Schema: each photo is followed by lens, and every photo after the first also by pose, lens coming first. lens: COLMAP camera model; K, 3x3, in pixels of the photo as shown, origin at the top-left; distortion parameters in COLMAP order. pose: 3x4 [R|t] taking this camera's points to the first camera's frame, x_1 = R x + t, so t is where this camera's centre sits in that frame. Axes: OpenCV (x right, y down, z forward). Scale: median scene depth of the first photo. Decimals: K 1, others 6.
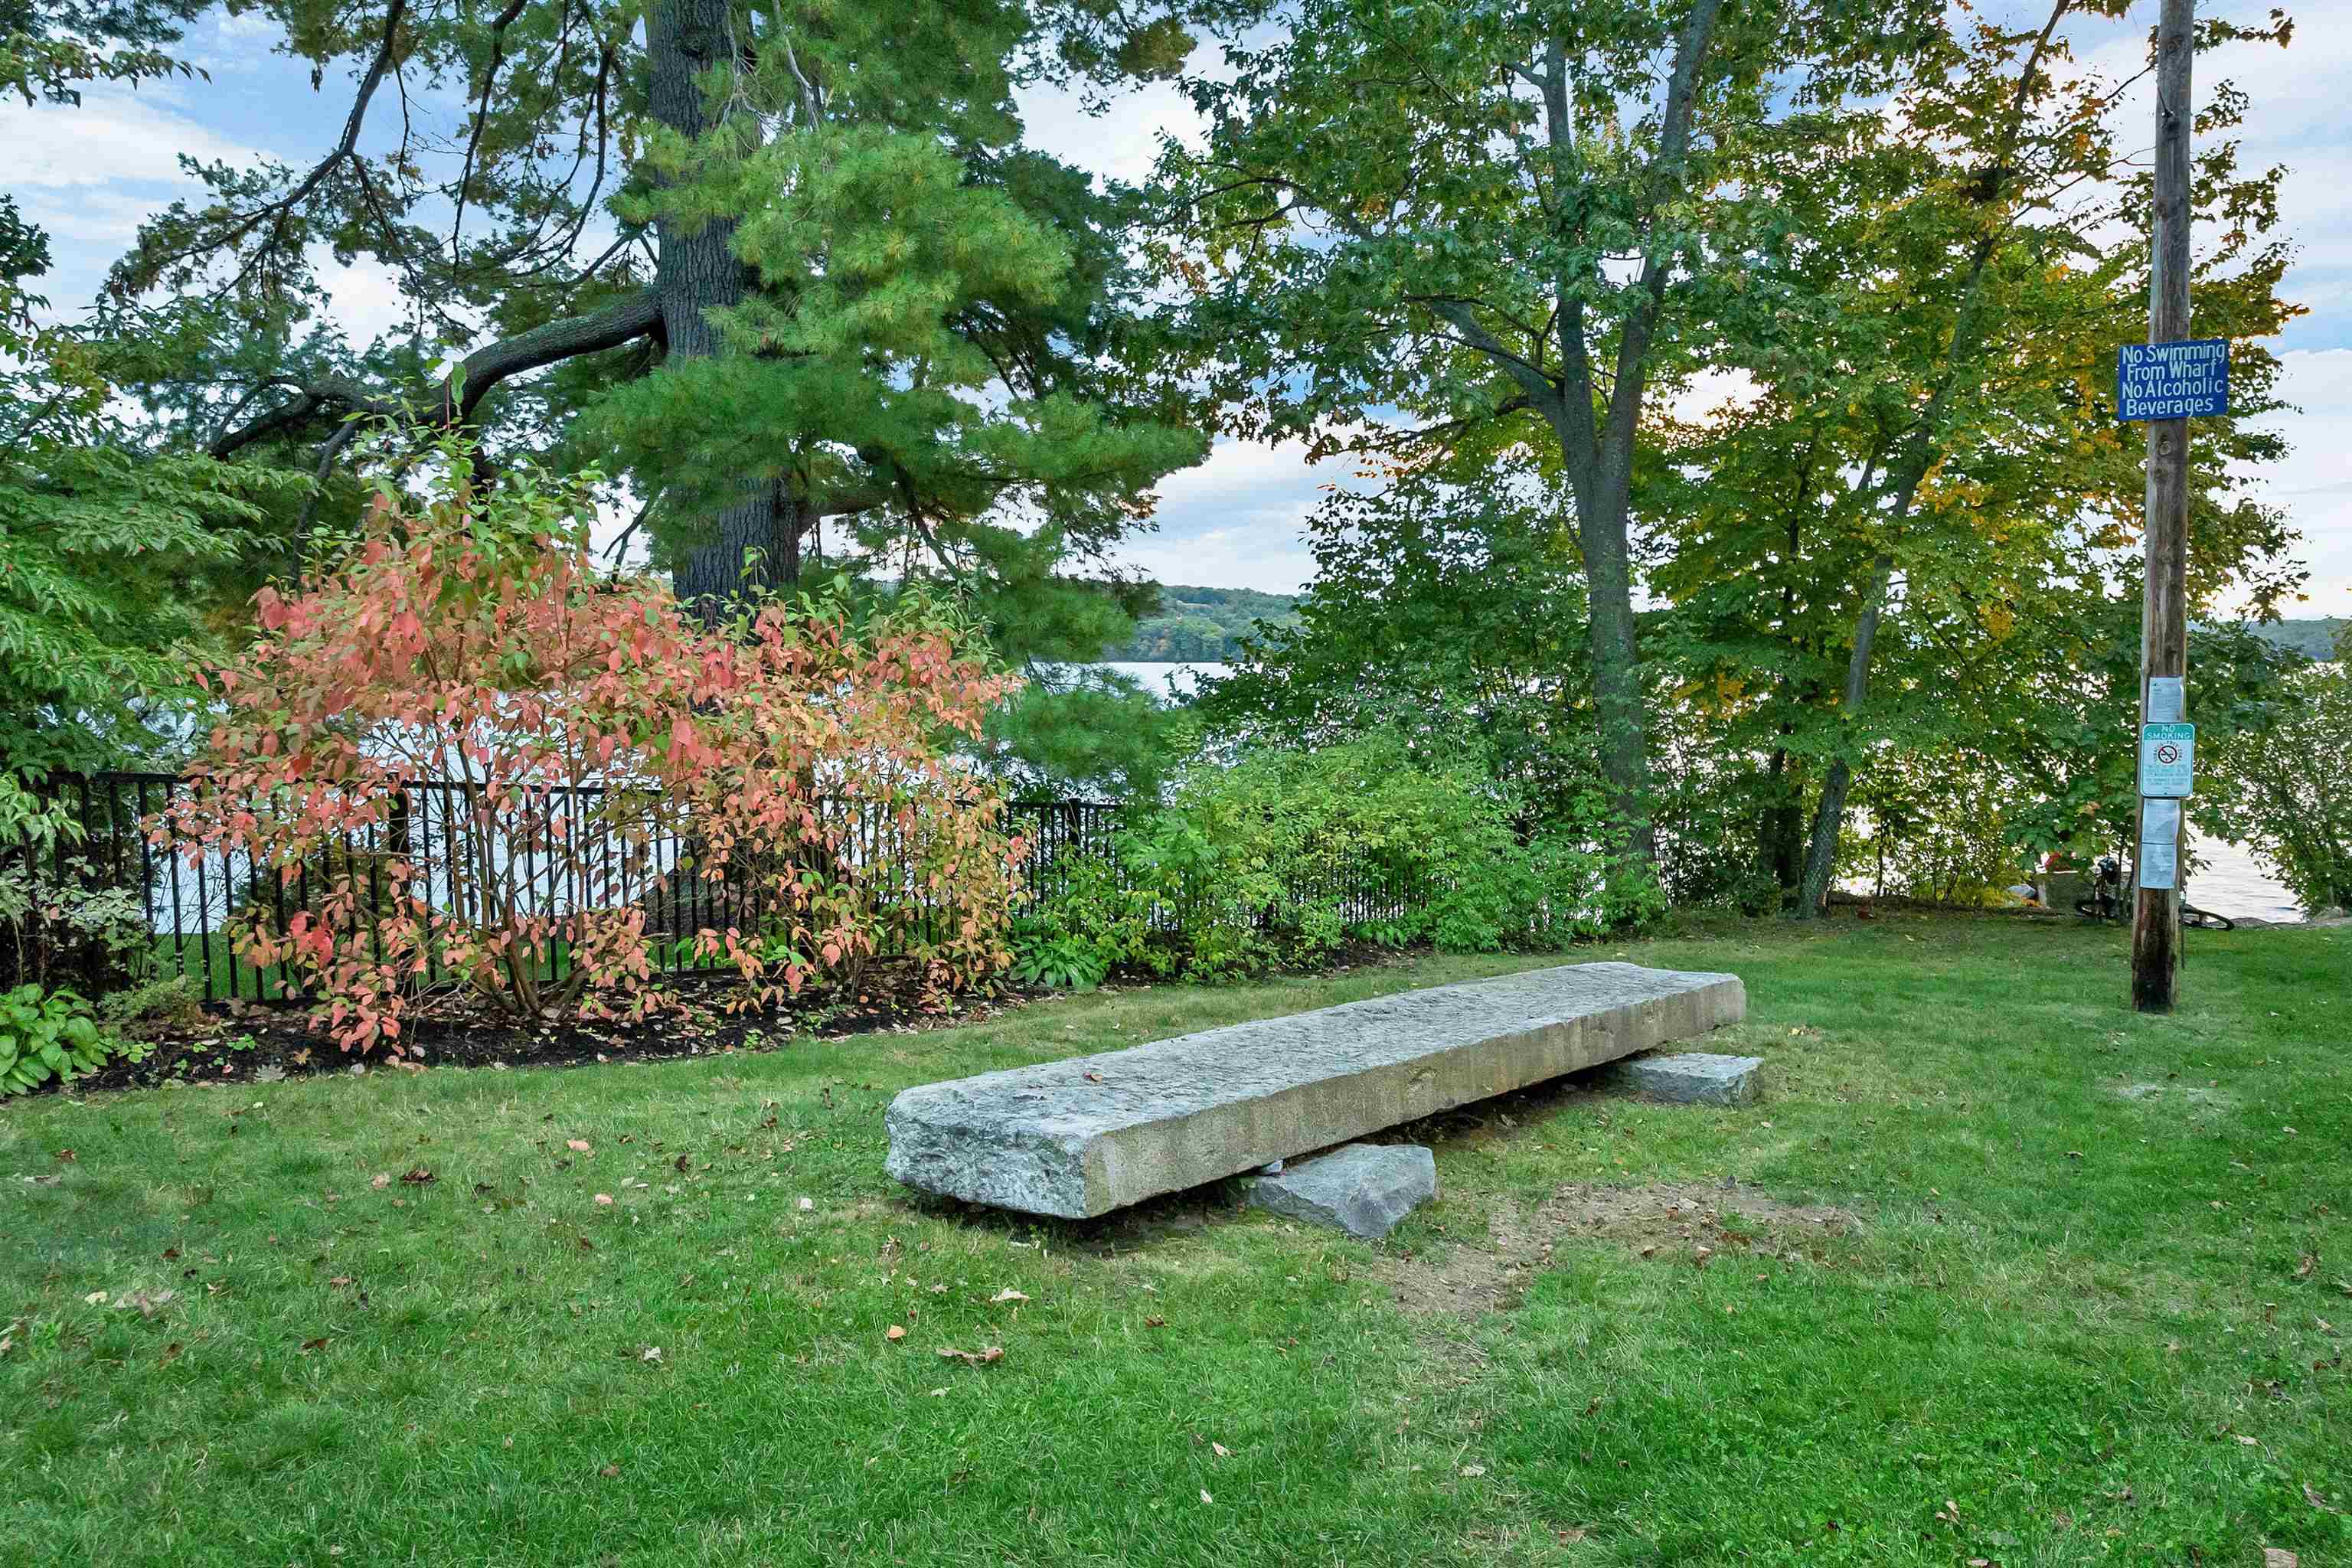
lens RADIAL K [[1701.5, 0, 1174.0], [0, 1701.5, 809.8], [0, 0, 1]] dist [-0.042417, 0.002764]
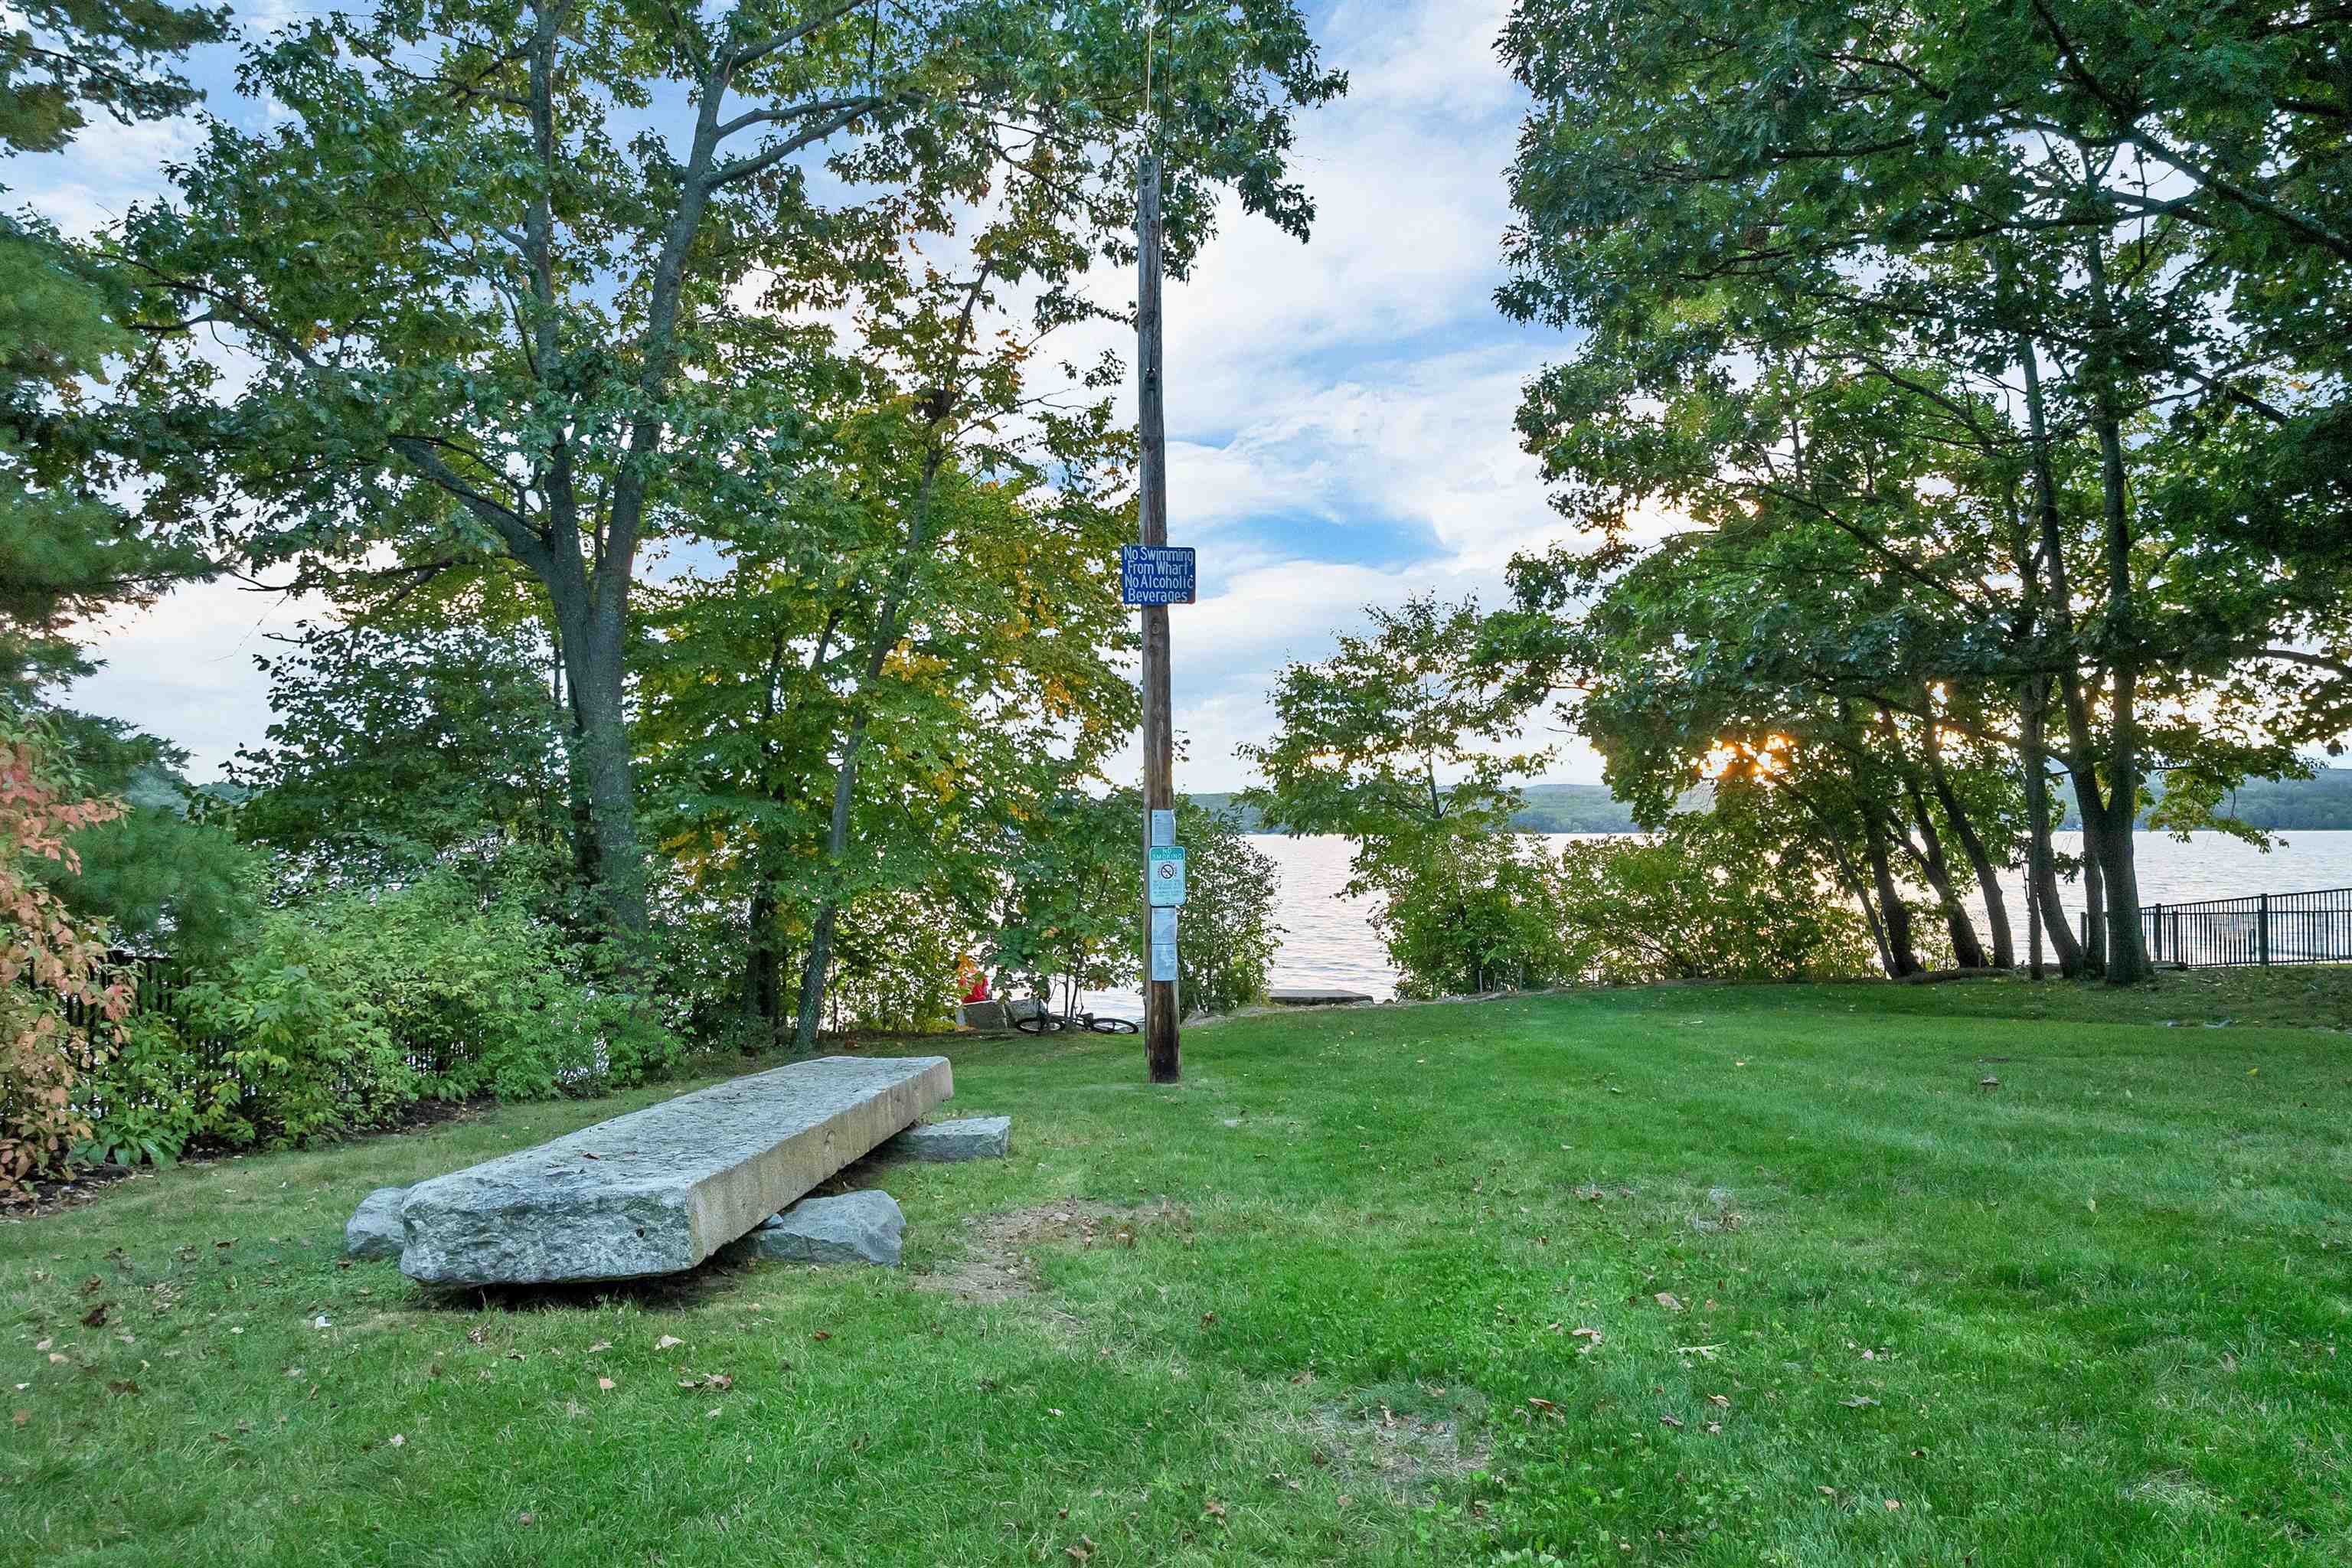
lens RADIAL K [[1696.1, 0, 1187.5], [0, 1696.1, 816.9], [0, 0, 1]] dist [-0.029430, -0.008676]
pose [[0.788690, 0.003645, 0.614781, -0.127544], [0.056716, 0.995287, -0.078660, 0.019534], [-0.612170, 0.096906, 0.784766, -0.001294]]
